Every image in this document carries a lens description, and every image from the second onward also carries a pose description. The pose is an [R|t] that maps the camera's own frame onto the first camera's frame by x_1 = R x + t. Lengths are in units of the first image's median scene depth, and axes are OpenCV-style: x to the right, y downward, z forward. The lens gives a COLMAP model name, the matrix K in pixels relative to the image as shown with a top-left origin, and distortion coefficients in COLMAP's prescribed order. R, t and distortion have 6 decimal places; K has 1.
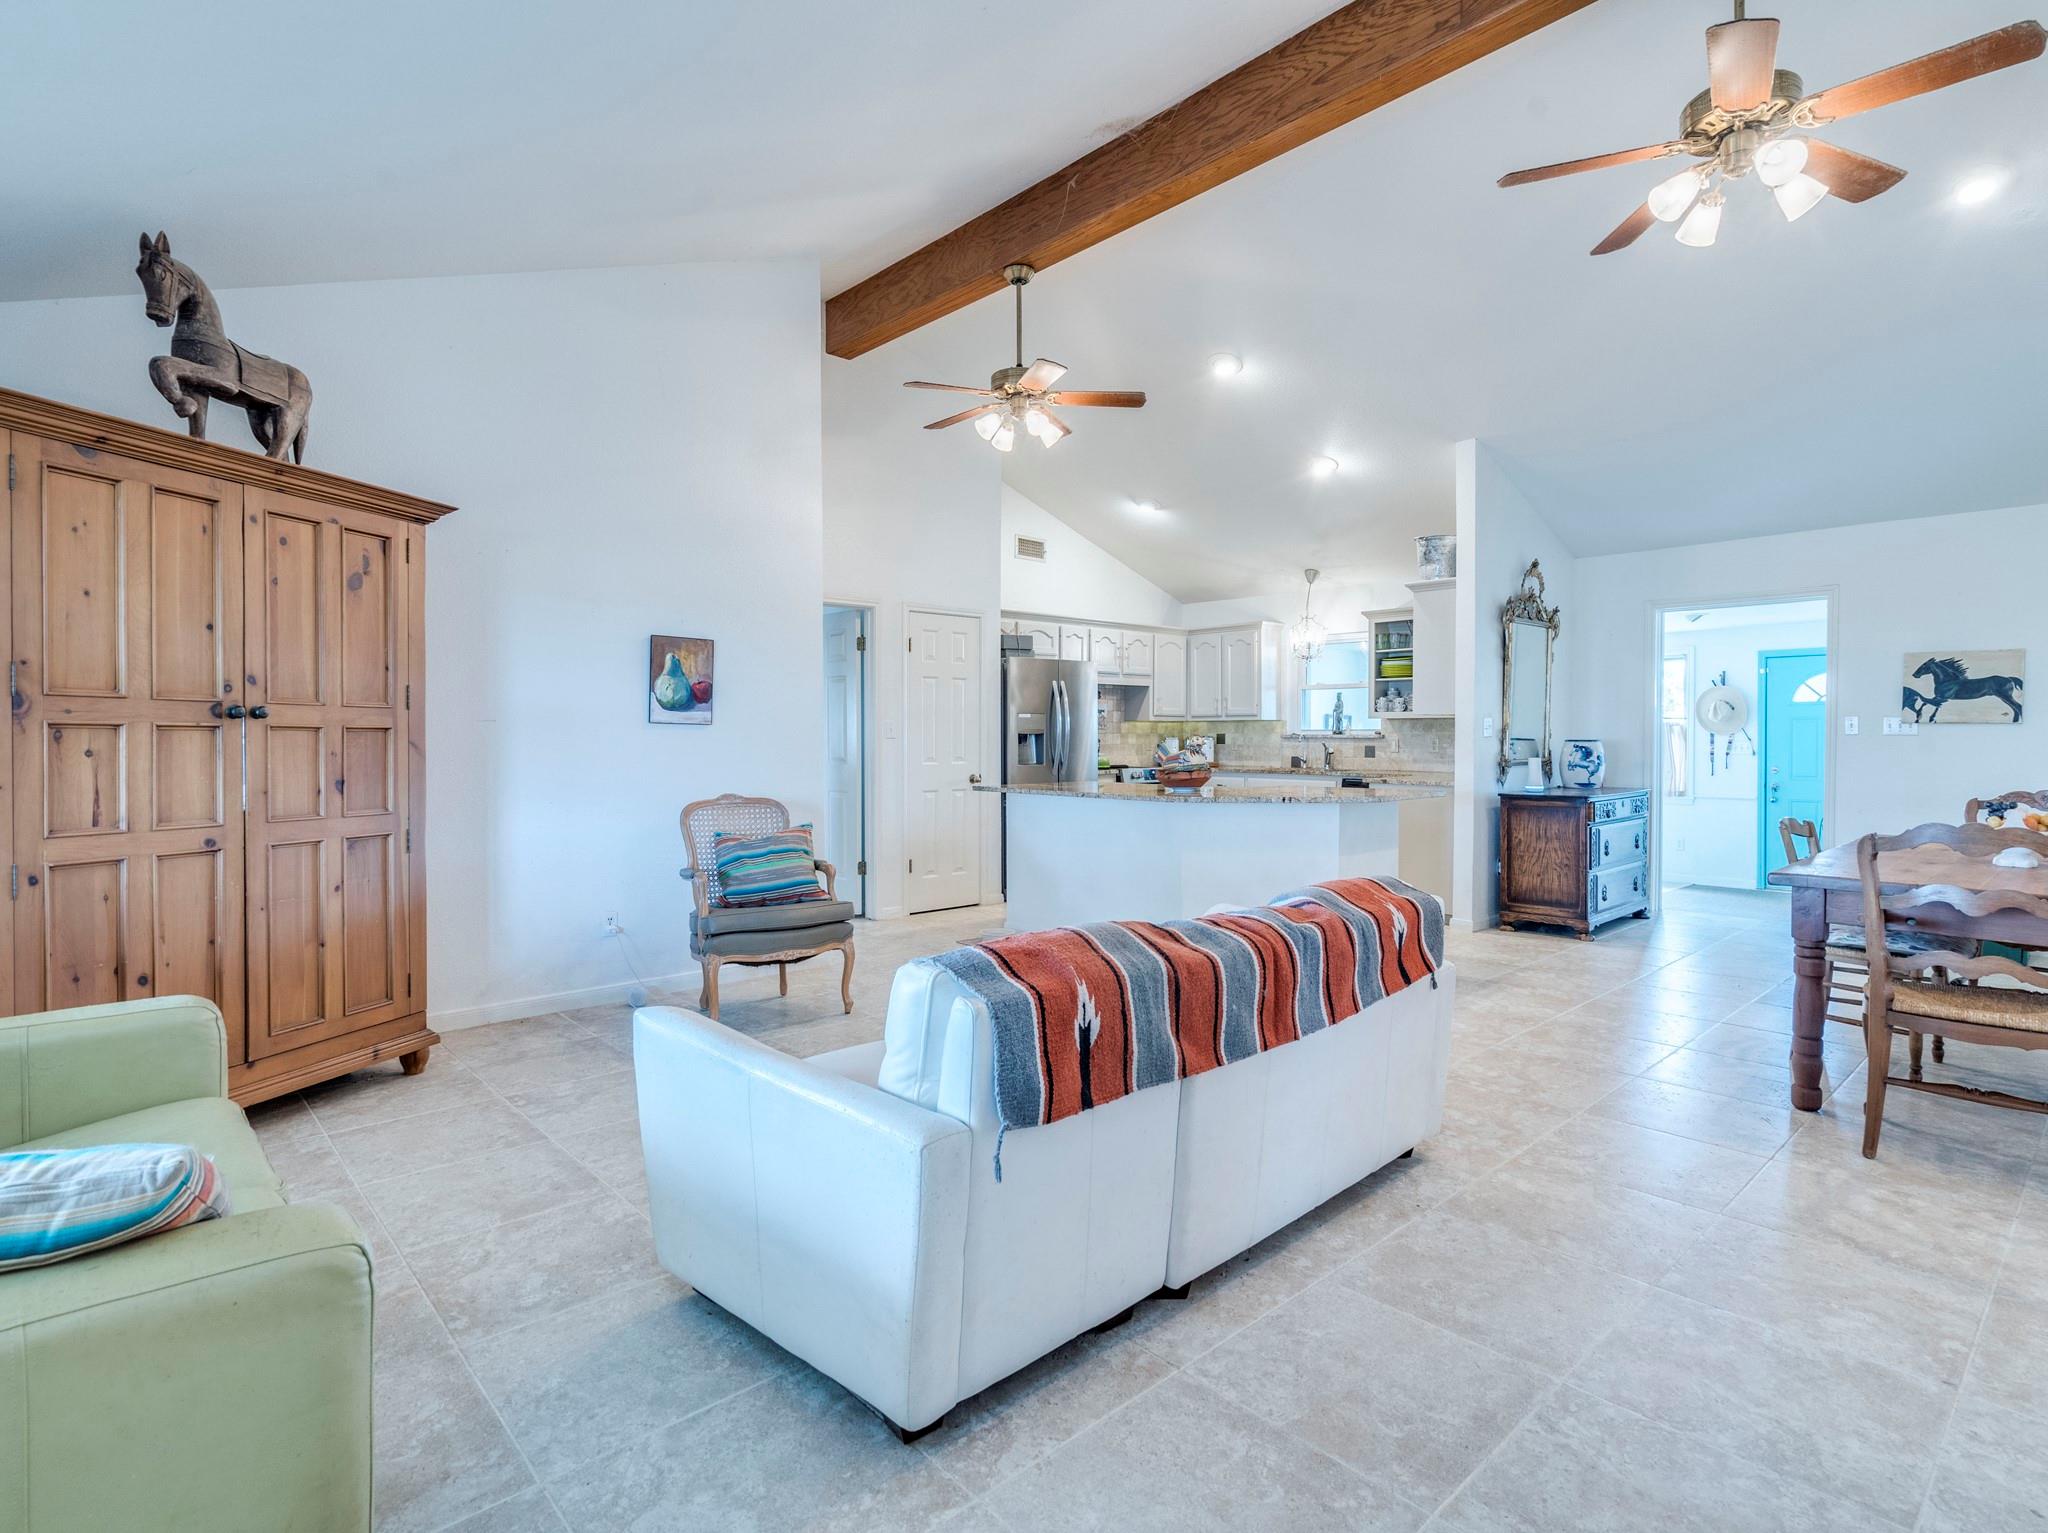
lens RADIAL K [[1052.4, 0, 1003.2], [0, 1052.4, 754.1], [0, 0, 1]] dist [-0.000644, -0.000234]
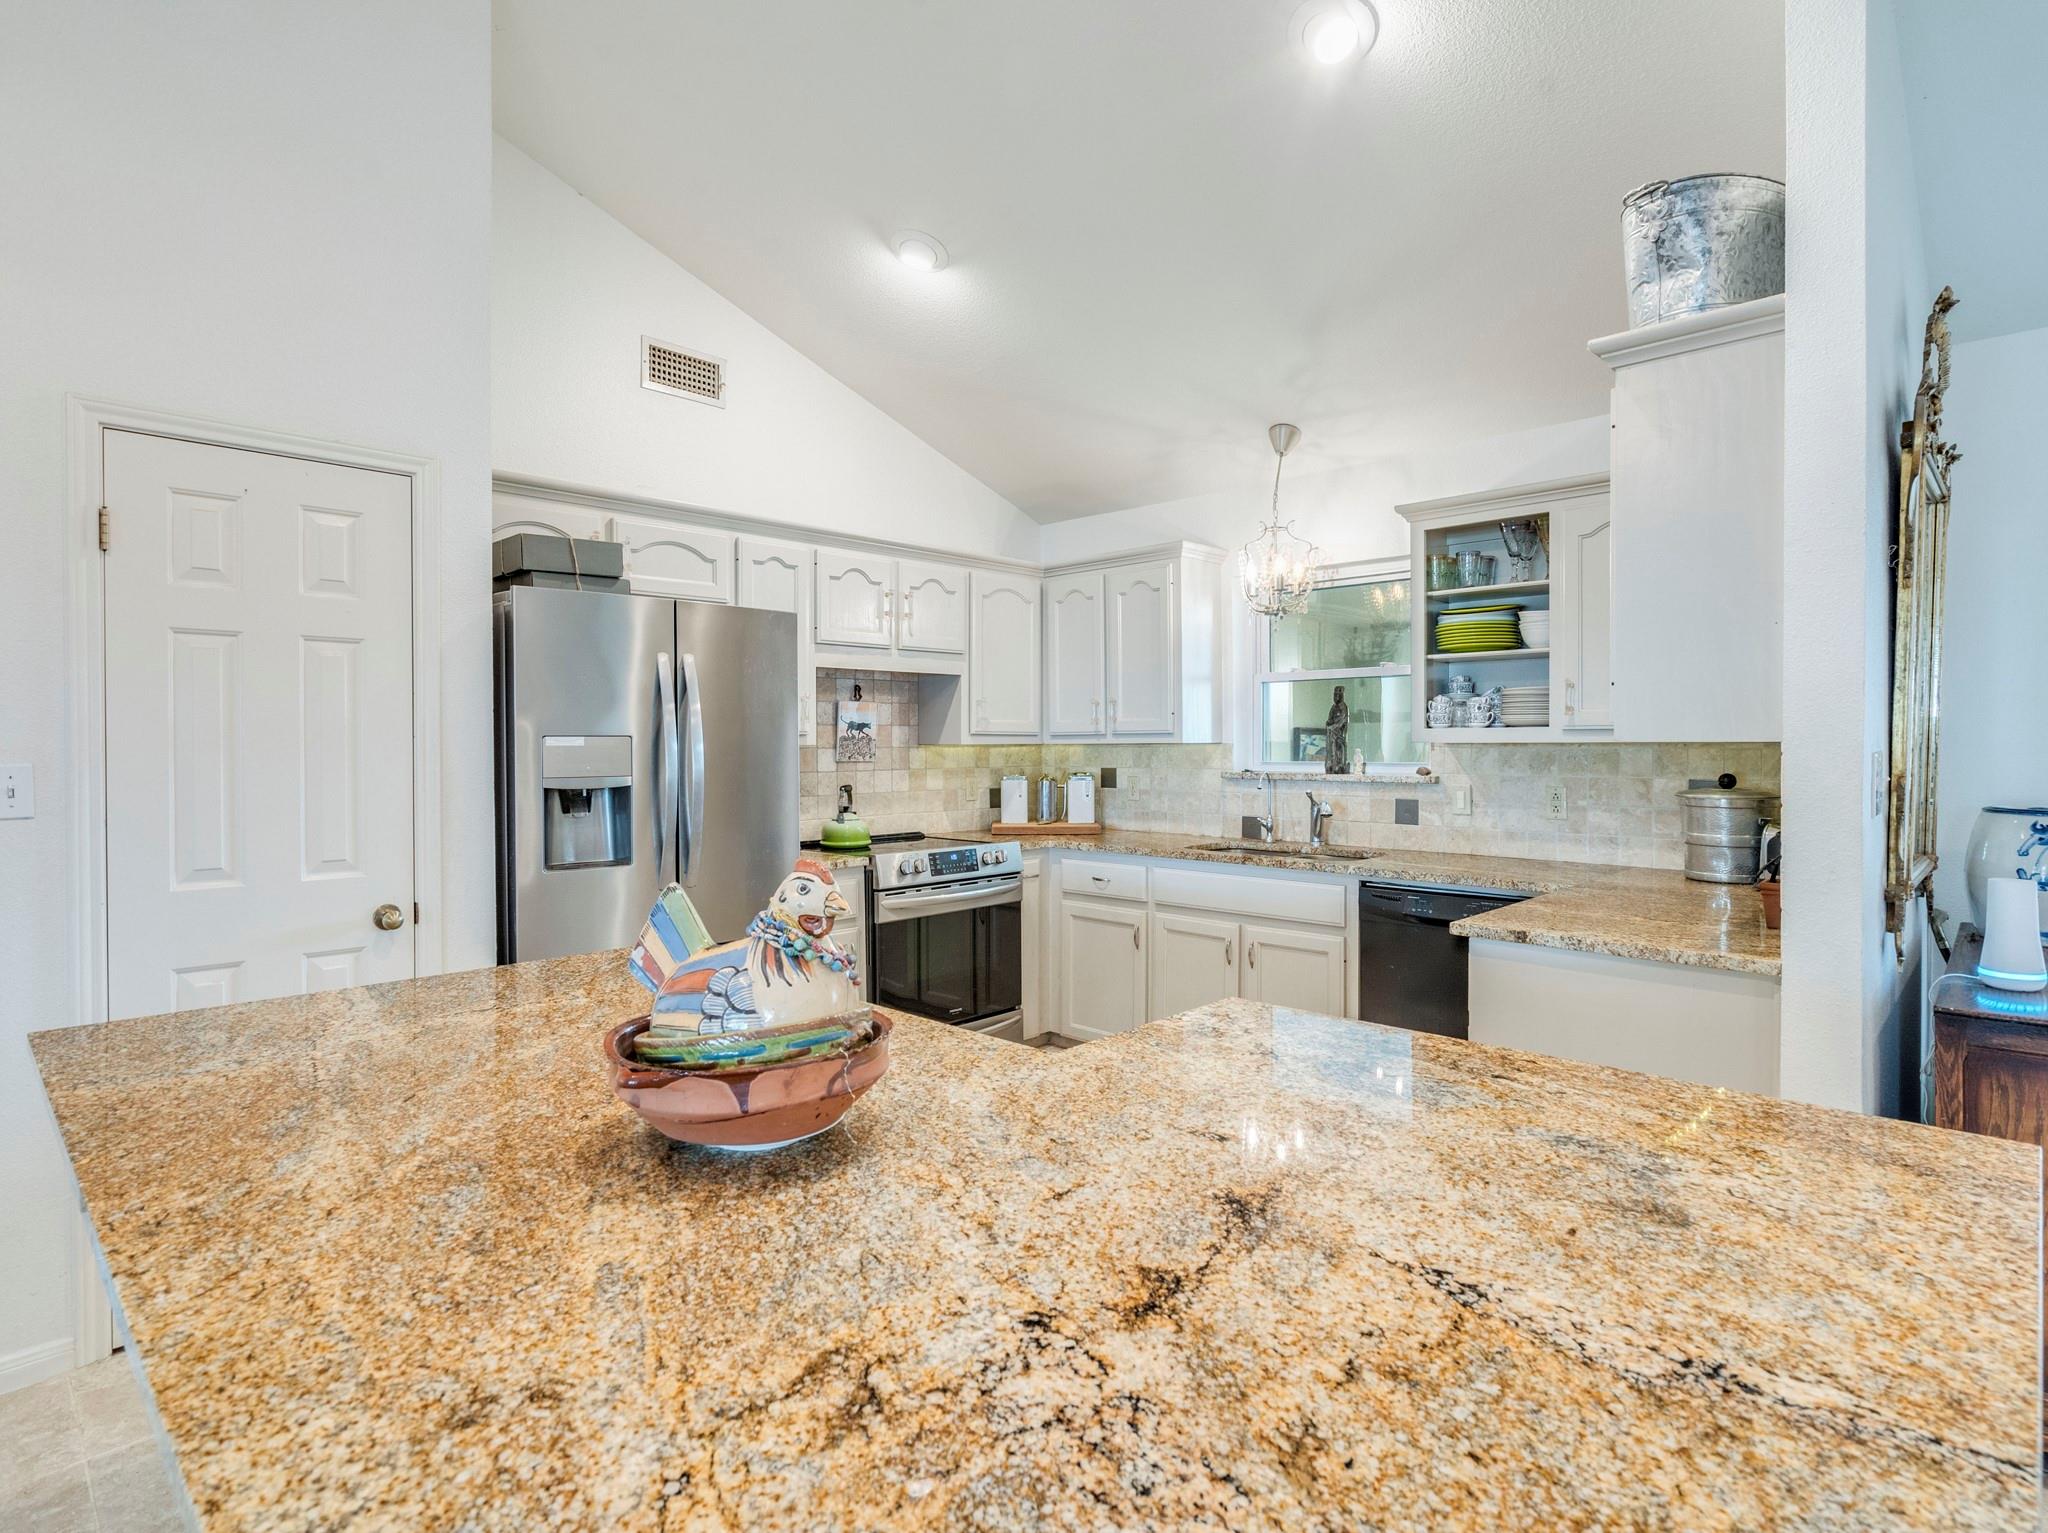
lens RADIAL K [[1052.4, 0, 1040.1], [0, 1052.4, 761.4], [0, 0, 1]] dist [-0.000644, -0.000234]
pose [[0.996112, -0.004783, 0.087970, 0.137452], [0.004914, 0.999987, -0.001273, -0.024051], [-0.087963, 0.001700, 0.996122, 0.522068]]
